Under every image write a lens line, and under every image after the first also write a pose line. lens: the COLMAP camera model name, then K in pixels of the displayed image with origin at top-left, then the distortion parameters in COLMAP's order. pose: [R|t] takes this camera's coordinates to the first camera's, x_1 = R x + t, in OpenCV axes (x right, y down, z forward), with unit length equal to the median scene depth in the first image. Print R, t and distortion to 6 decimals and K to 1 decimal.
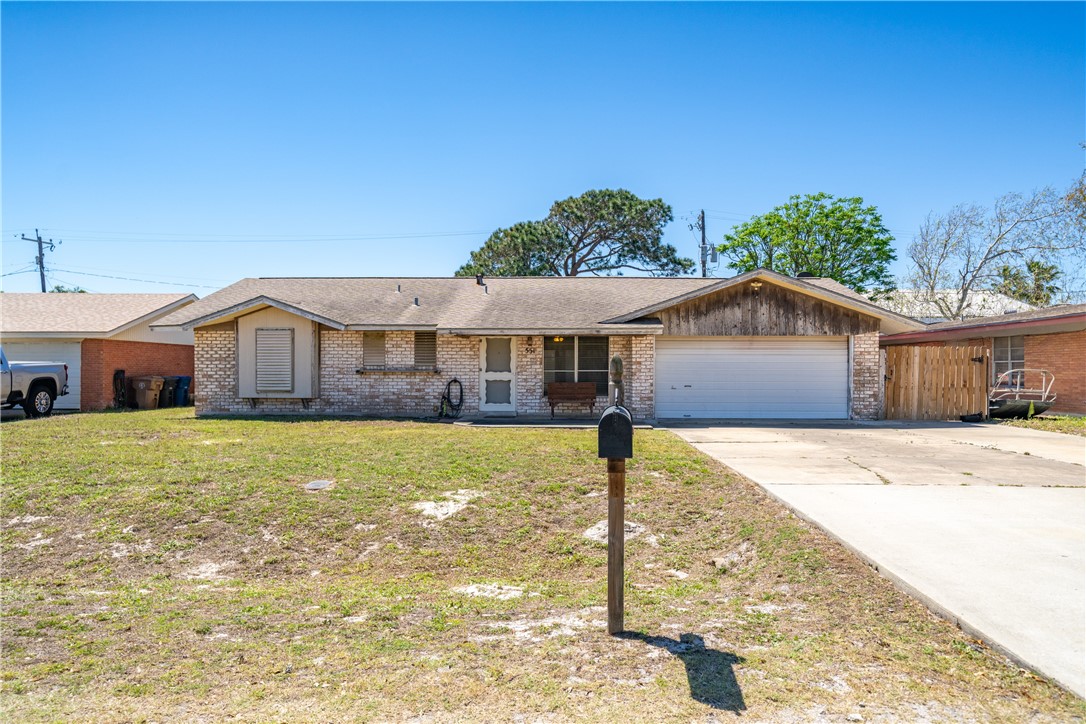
lens RADIAL K [[714.0, 0, 537.8], [0, 714.0, 362.9], [0, 0, 1]] dist [0.000297, 0.000994]
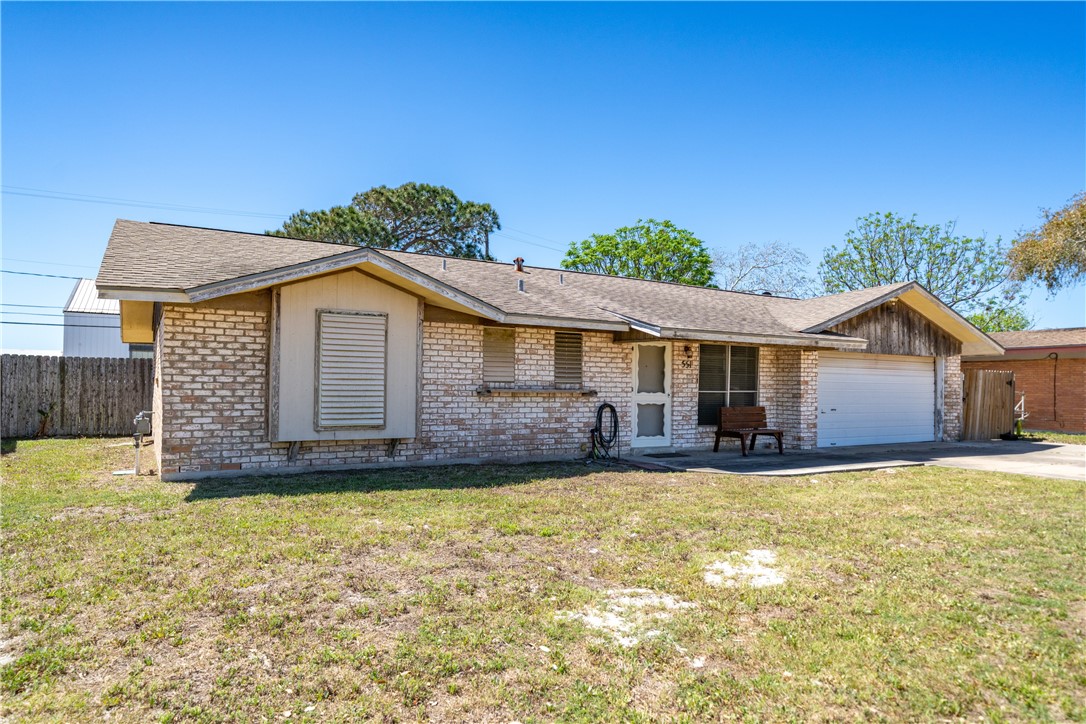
lens RADIAL K [[670.9, 0, 545.2], [0, 670.9, 365.9], [0, 0, 1]] dist [-0.002820, -0.002215]
pose [[0.844456, 0.023956, 0.535089, -0.510501], [-0.014082, 0.999647, -0.022530, 0.002600], [-0.535439, 0.011491, 0.844495, 0.484812]]
